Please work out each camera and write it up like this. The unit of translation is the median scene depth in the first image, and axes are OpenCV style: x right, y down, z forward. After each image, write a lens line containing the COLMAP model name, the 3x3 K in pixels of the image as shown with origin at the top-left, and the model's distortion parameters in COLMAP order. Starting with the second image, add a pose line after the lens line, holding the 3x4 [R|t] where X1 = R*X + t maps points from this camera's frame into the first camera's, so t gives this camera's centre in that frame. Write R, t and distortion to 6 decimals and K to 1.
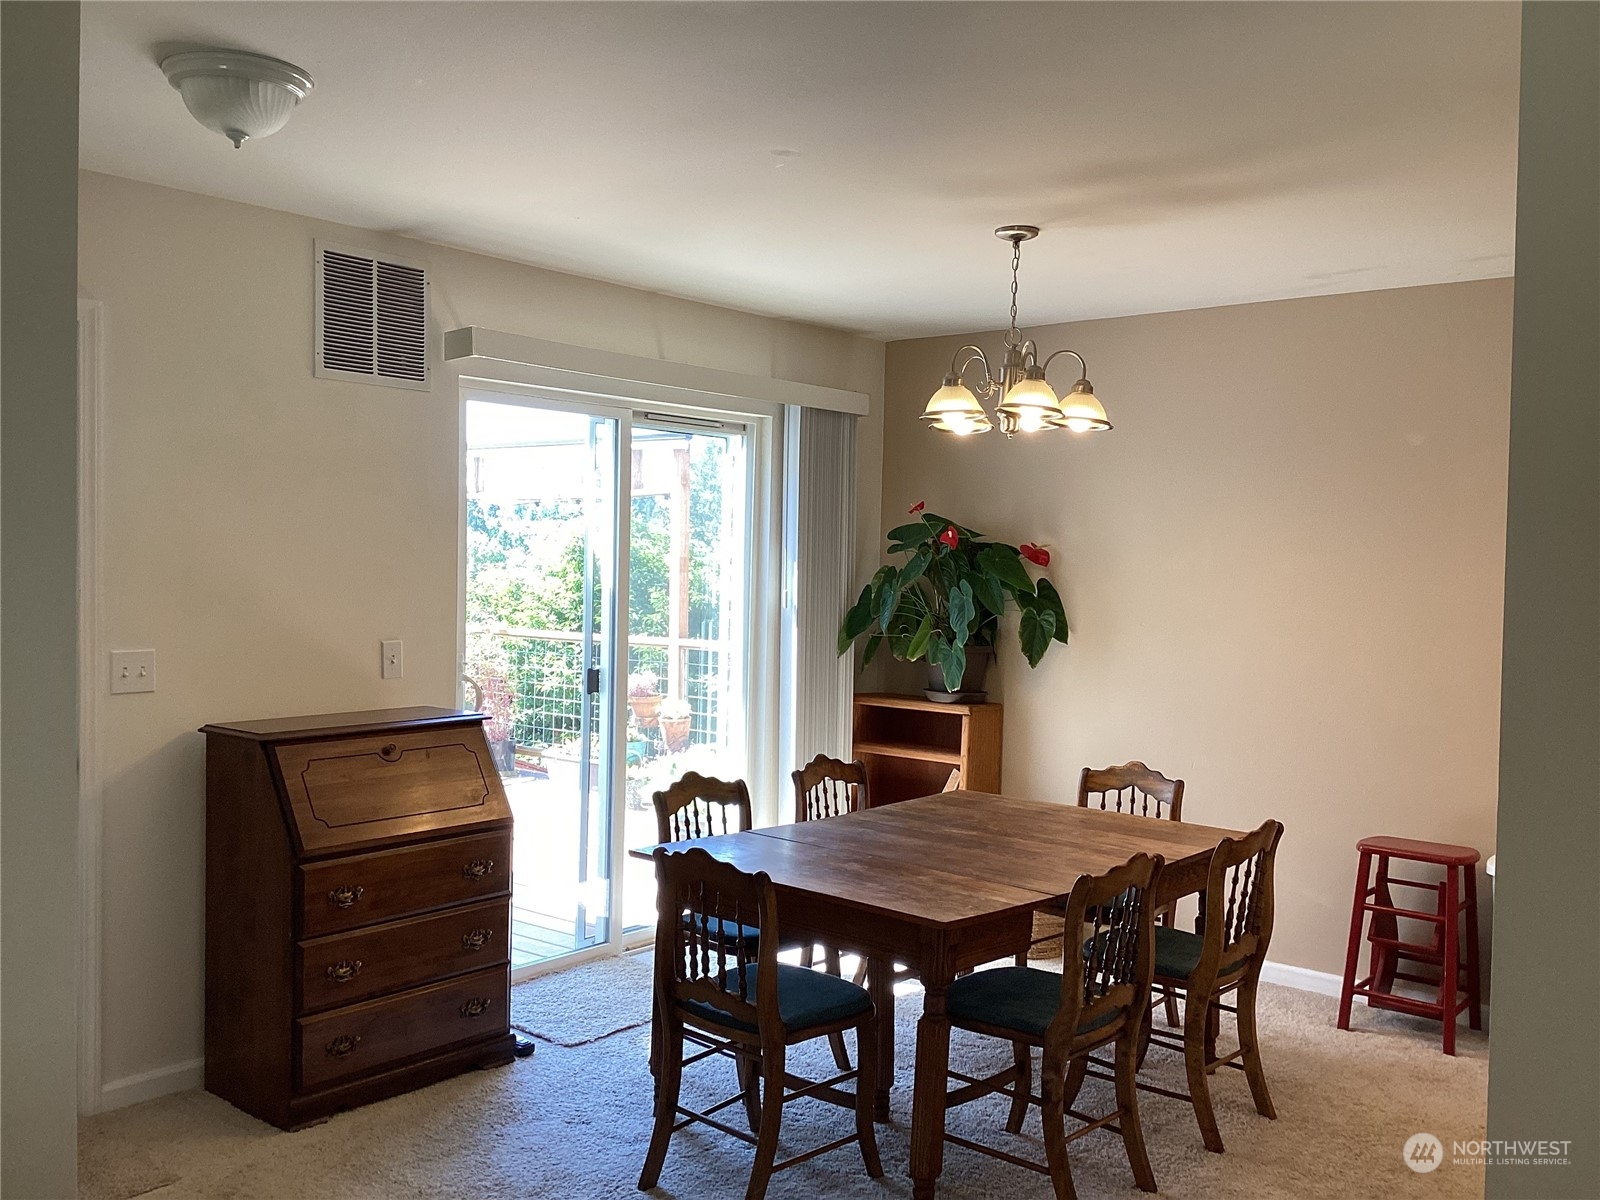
lens RADIAL K [[1452.7, 0, 800.0], [0, 1452.7, 600.0], [0, 0, 1]] dist [0.135868, -0.298109]
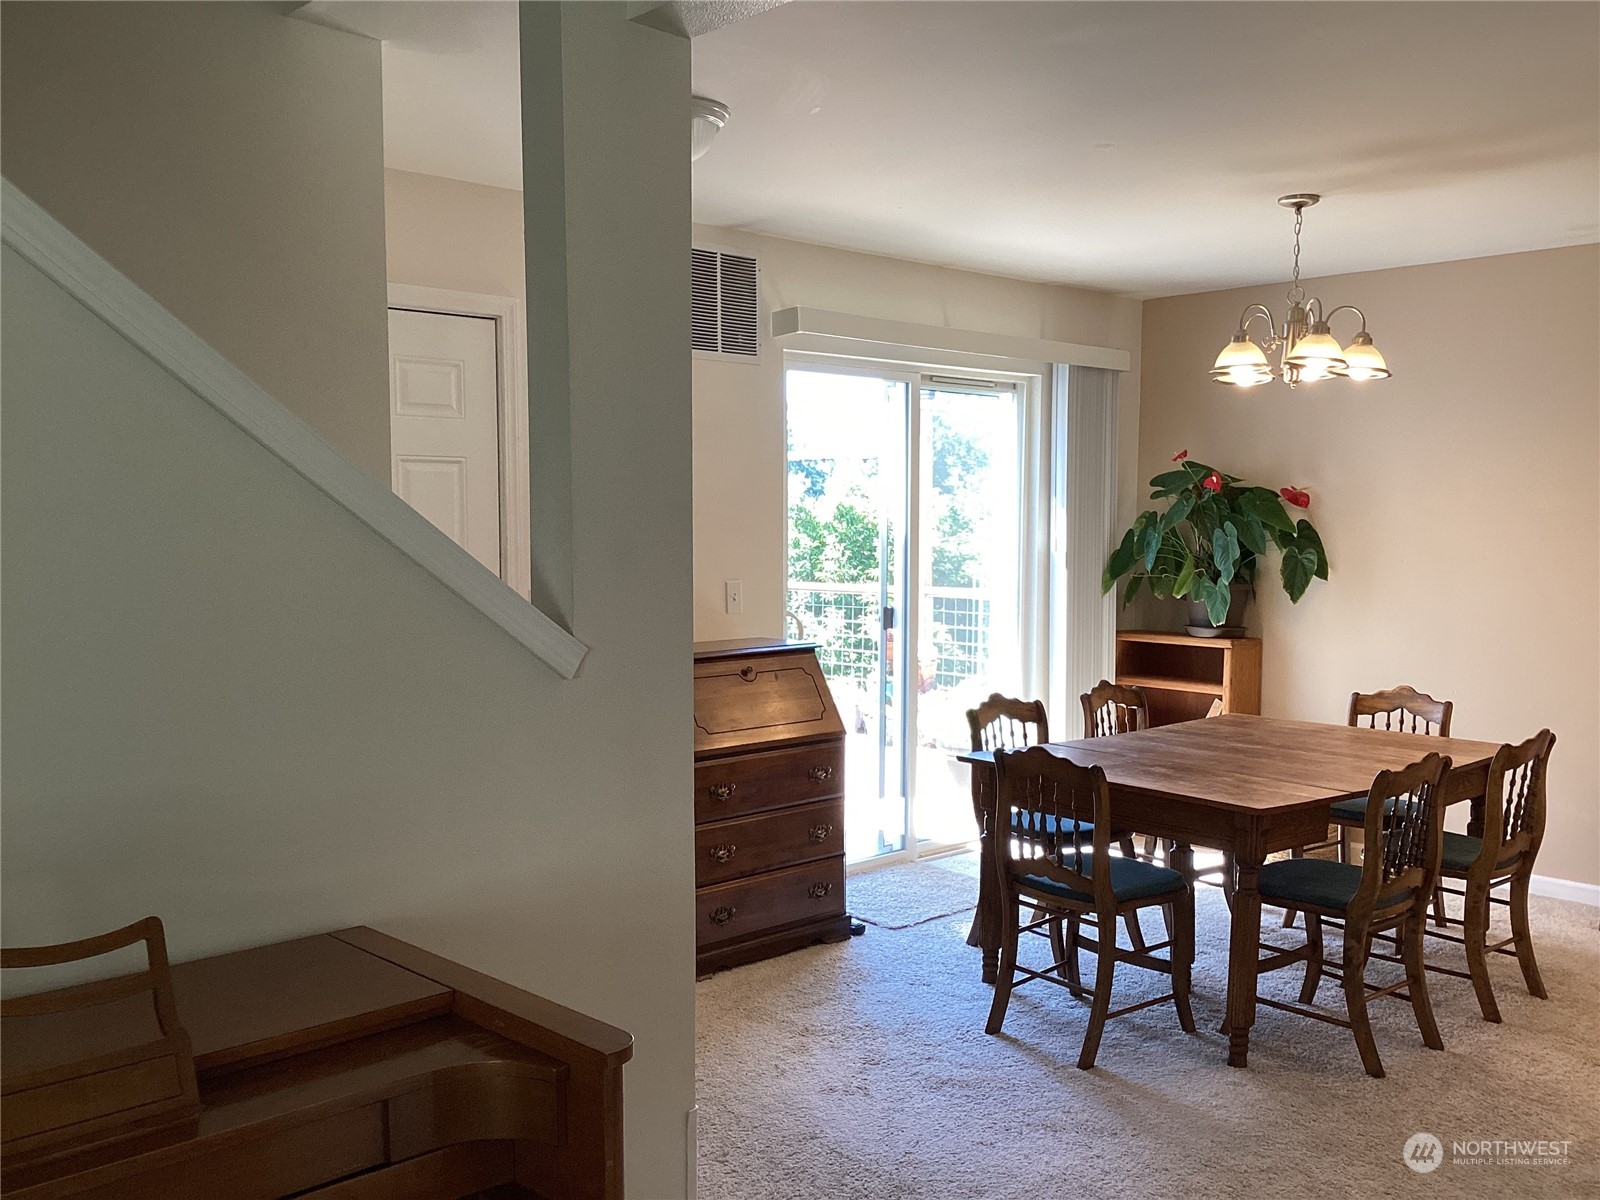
lens RADIAL K [[1452.7, 0, 800.0], [0, 1452.7, 600.0], [0, 0, 1]] dist [0.135868, -0.298109]
pose [[0.991976, -0.011597, -0.125890, -0.082767], [0.015043, 0.999537, 0.026460, 0.013418], [0.125525, -0.028142, 0.991691, -0.143921]]
